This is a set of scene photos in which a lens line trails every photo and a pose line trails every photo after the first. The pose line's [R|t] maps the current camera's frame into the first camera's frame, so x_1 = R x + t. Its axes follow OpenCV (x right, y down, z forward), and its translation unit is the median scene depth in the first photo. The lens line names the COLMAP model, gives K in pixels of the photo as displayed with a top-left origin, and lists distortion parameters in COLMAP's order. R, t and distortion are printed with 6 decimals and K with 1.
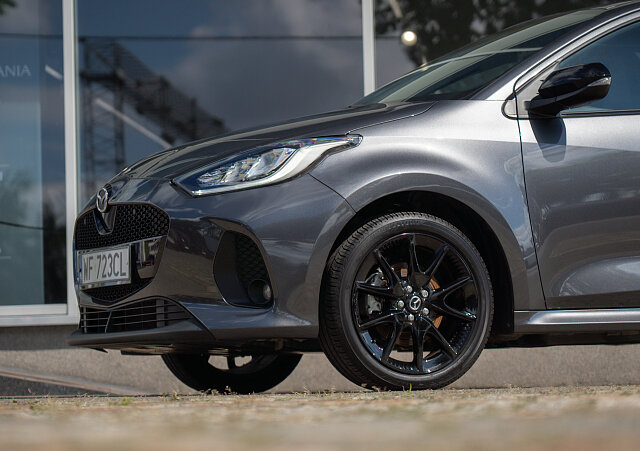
lens RADIAL K [[2063.7, 0, 320.6], [0, 2063.7, 226.8], [0, 0, 1]] dist [-0.034291, 0.000000]
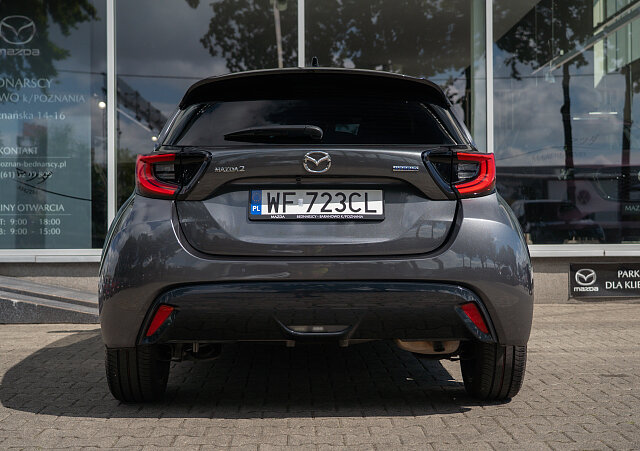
lens RADIAL K [[871.7, 0, 317.0], [0, 871.7, 226.1], [0, 0, 1]] dist [-0.068153, 0.000000]
pose [[0.991230, 0.020408, 0.130561, -0.084181], [-0.030194, 0.996844, 0.073423, -0.058339], [-0.128651, -0.076721, 0.988718, 0.537376]]
